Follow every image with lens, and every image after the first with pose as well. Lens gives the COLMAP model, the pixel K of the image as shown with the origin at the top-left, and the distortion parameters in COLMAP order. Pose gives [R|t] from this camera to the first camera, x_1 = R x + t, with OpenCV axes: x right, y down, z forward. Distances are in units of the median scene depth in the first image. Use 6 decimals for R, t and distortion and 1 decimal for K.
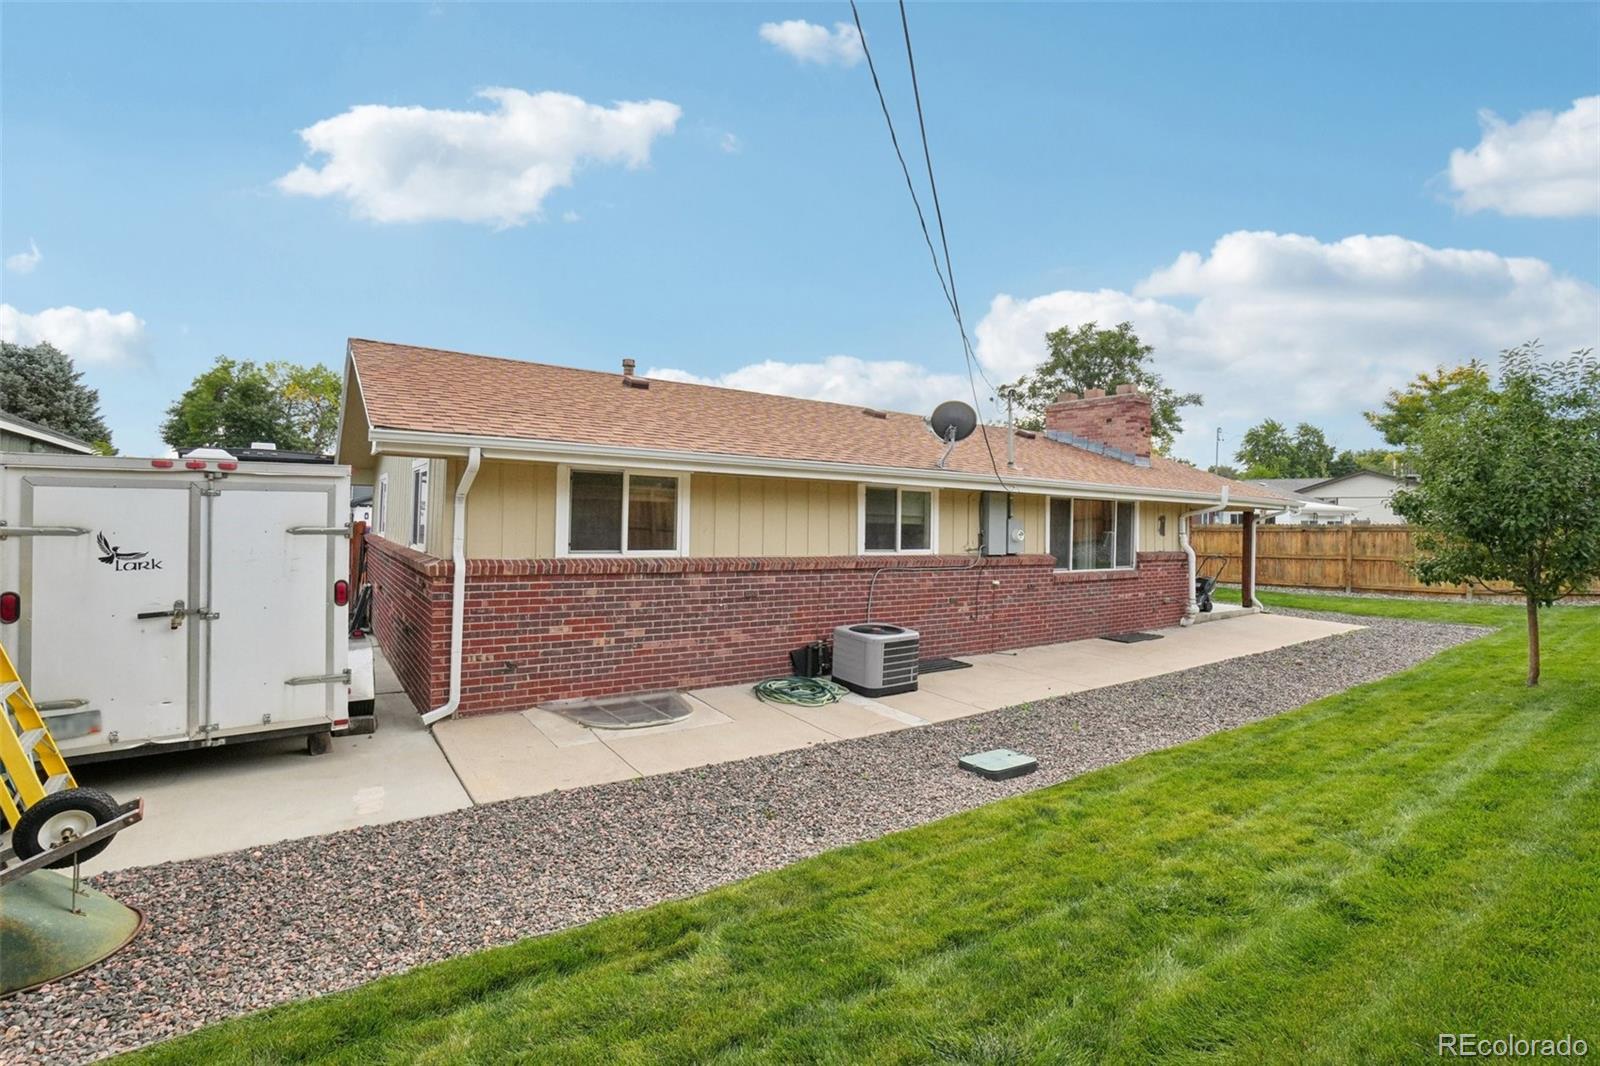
lens RADIAL K [[721.7, 0, 802.9], [0, 721.7, 537.4], [0, 0, 1]] dist [-0.042623, 0.009246]
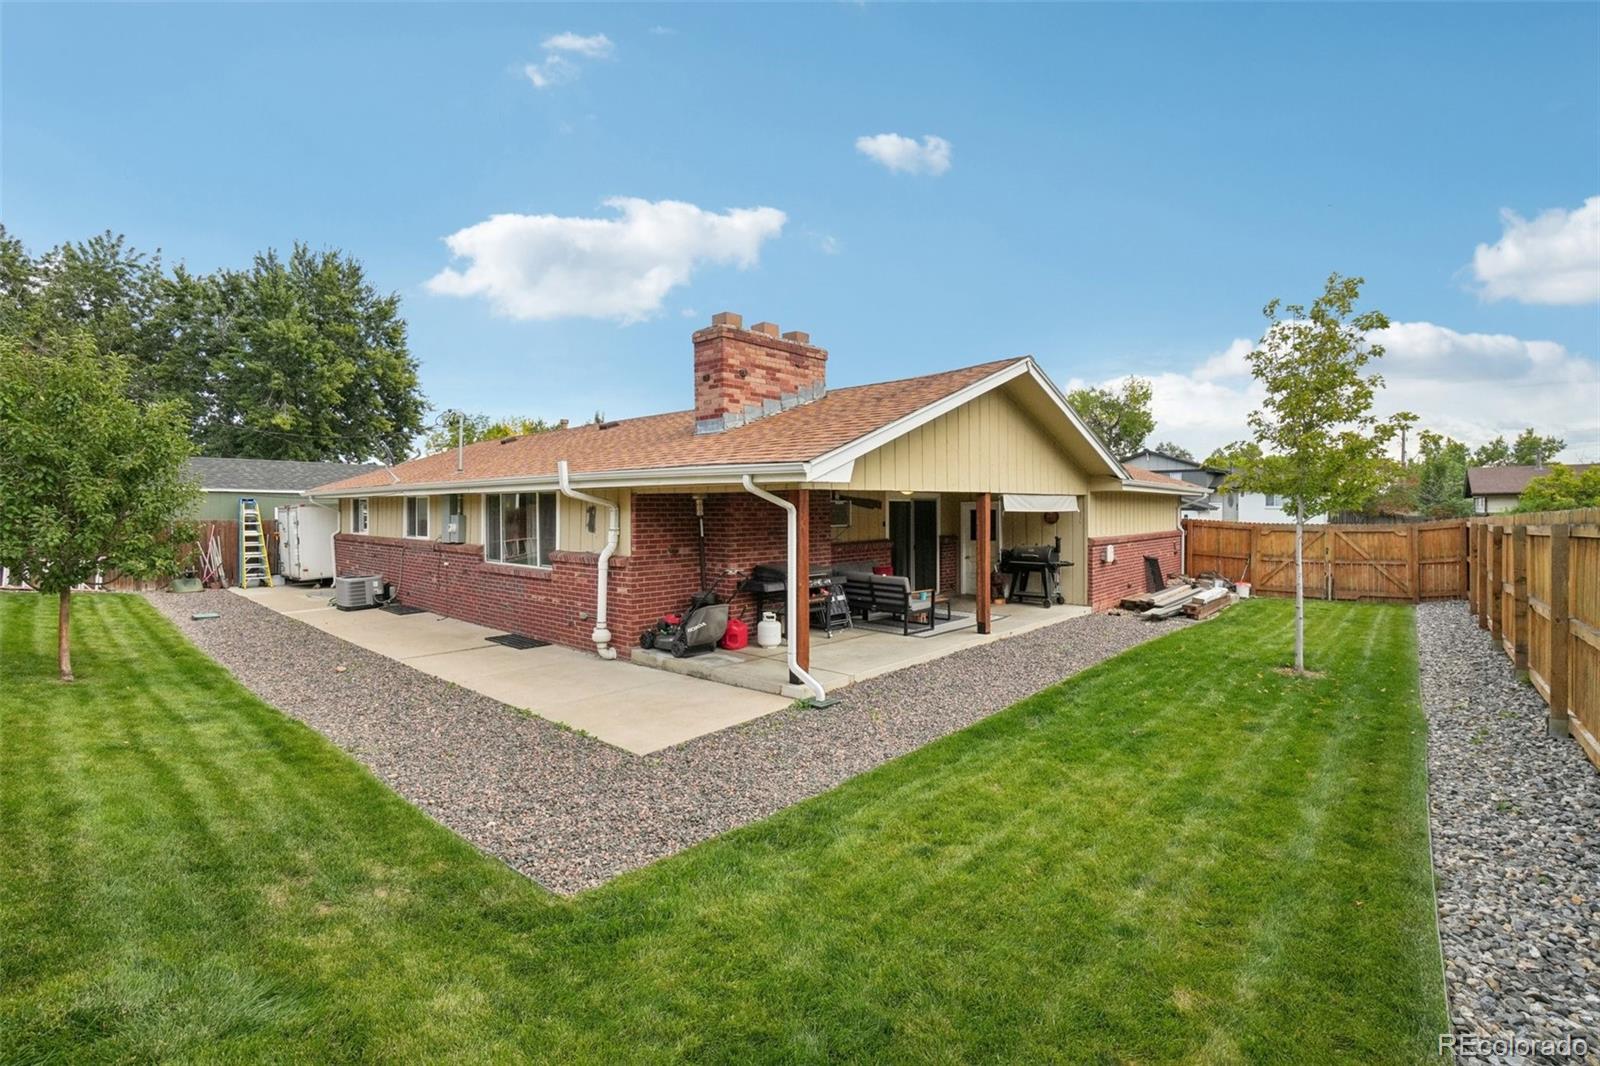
lens RADIAL K [[721.7, 0, 803.9], [0, 721.7, 518.2], [0, 0, 1]] dist [-0.042623, 0.009246]
pose [[0.210708, -0.002147, -0.977547, 1.444103], [-0.008470, 0.999956, -0.004022, -0.018337], [0.977512, 0.009127, 0.210680, 1.167772]]
